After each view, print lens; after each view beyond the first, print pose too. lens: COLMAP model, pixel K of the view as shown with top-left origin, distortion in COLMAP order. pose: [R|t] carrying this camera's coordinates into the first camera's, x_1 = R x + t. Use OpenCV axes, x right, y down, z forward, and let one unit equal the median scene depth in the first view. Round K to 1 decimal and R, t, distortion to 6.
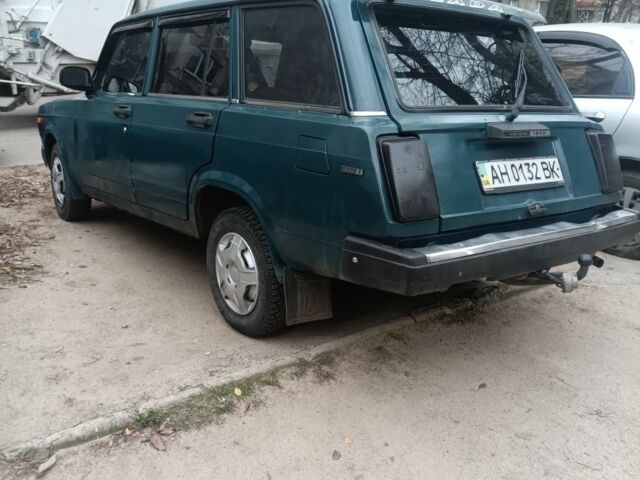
lens RADIAL K [[607.6, 0, 320.8], [0, 607.6, 240.1], [0, 0, 1]] dist [0.025590, 0.000000]
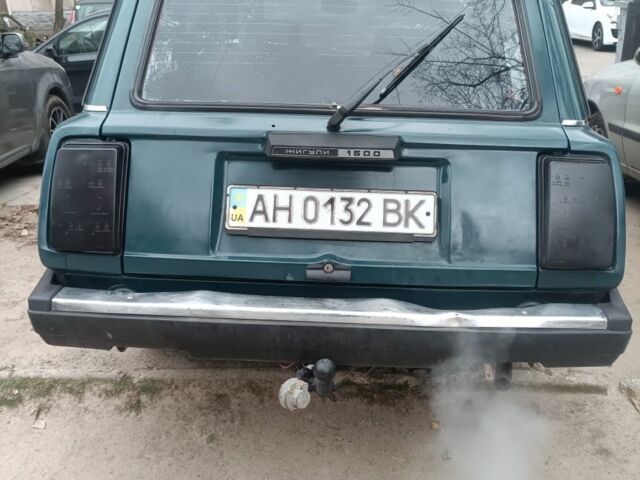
lens RADIAL K [[607.6, 0, 319.8], [0, 607.6, 239.2], [0, 0, 1]] dist [0.025590, 0.000000]
pose [[0.786239, 0.185894, -0.589298, 0.668282], [-0.154784, 0.982520, 0.103423, -0.137986], [0.598222, 0.009899, 0.801269, 0.445457]]
